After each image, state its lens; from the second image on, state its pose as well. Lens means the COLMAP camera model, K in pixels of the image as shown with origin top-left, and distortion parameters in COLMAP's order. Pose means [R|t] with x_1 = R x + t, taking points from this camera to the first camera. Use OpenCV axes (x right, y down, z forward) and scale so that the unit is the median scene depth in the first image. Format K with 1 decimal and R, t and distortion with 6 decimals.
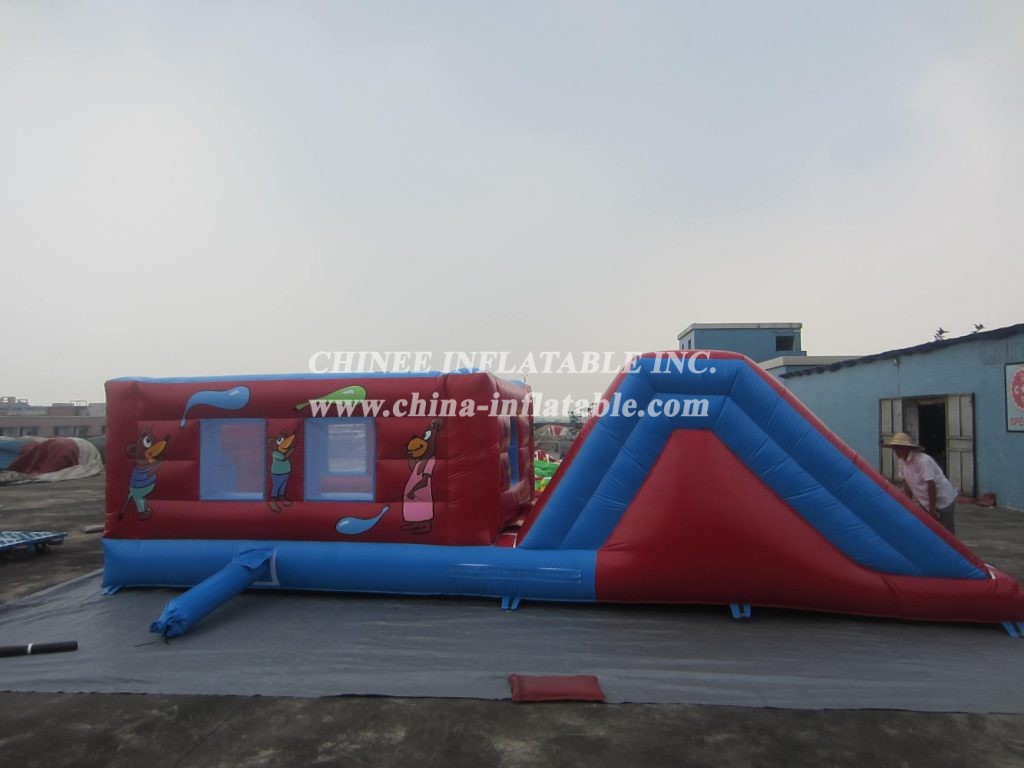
lens RADIAL K [[726.5, 0, 509.3], [0, 726.5, 388.0], [0, 0, 1]] dist [-0.027882, 0.000604]
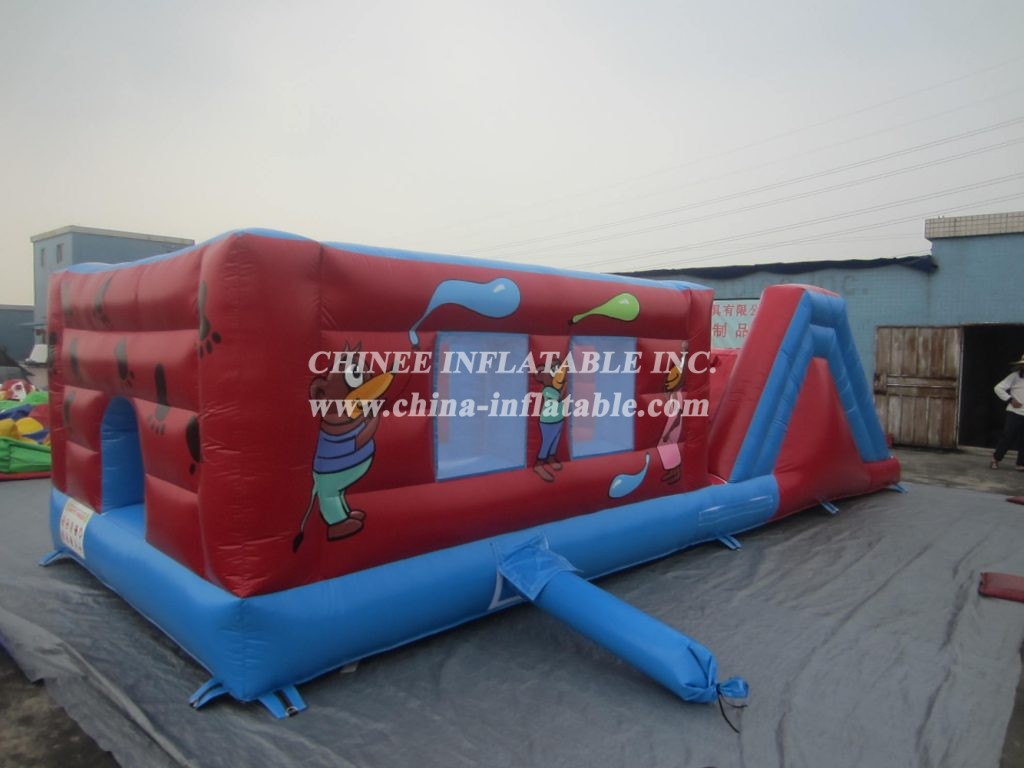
lens RADIAL K [[726.5, 0, 507.8], [0, 726.5, 390.2], [0, 0, 1]] dist [-0.027882, 0.000604]
pose [[0.613669, -0.033847, 0.788838, -0.822396], [-0.053417, 0.995012, 0.084250, 0.037663], [-0.787755, -0.093839, 0.608800, 0.625021]]
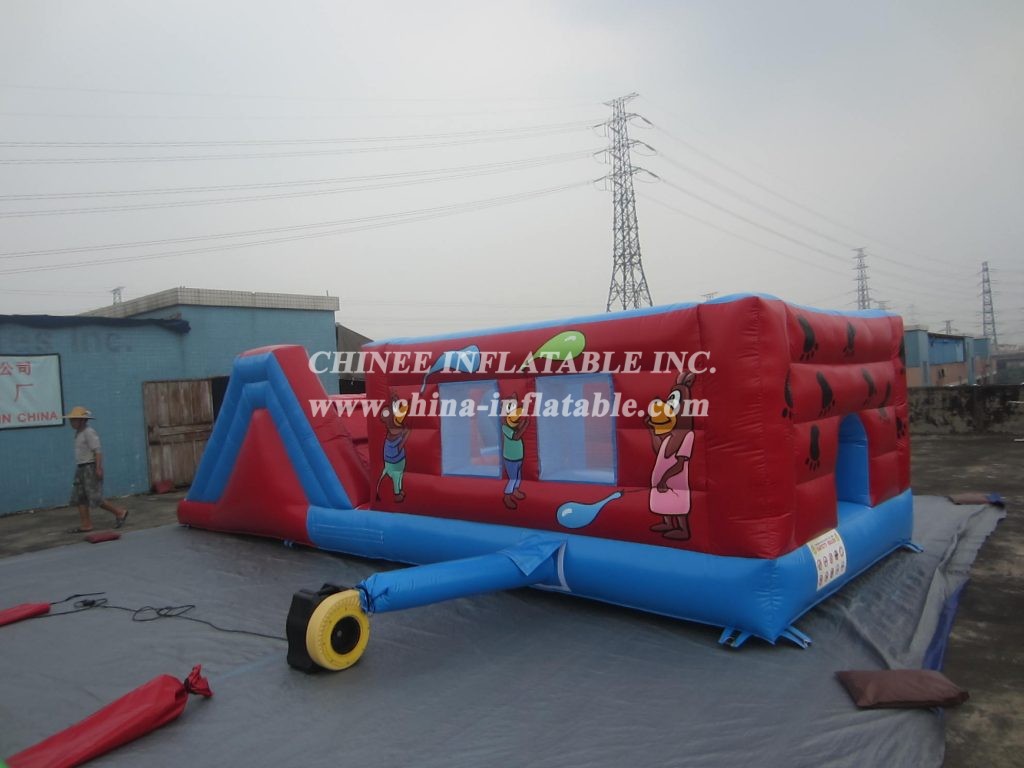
lens RADIAL K [[726.5, 0, 512.4], [0, 726.5, 382.2], [0, 0, 1]] dist [-0.027882, 0.000604]
pose [[-0.813402, 0.049442, 0.579597, -0.757091], [0.041498, 0.998775, -0.026961, 0.062976], [-0.580220, 0.002122, -0.814457, 1.573434]]
